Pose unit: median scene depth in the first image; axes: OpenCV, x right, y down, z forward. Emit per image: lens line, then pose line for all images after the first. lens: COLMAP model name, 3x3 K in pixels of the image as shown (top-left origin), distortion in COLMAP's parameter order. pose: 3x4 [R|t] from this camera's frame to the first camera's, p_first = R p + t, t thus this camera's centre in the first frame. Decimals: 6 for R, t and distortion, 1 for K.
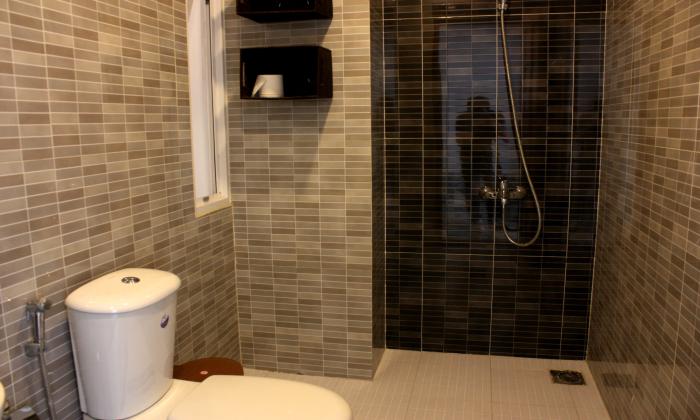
lens RADIAL K [[591.2, 0, 350.0], [0, 591.2, 210.0], [0, 0, 1]] dist [-0.174242, 0.162054]
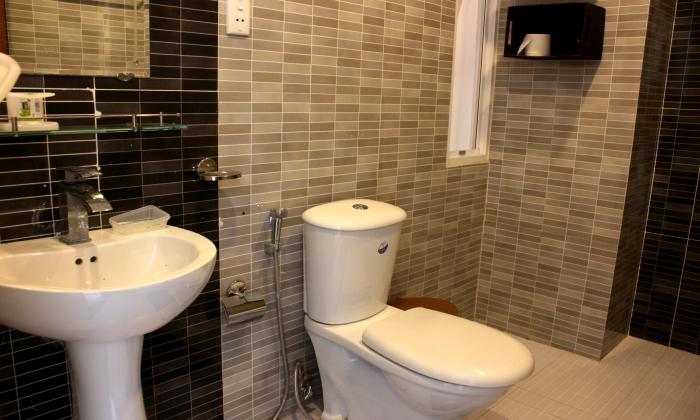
lens RADIAL K [[591.2, 0, 350.0], [0, 591.2, 210.0], [0, 0, 1]] dist [-0.174242, 0.162054]
pose [[0.852323, 0.136082, -0.505002, 0.125897], [-0.118727, 0.990692, 0.066577, 0.036976], [0.509362, 0.003212, 0.860547, 0.003463]]
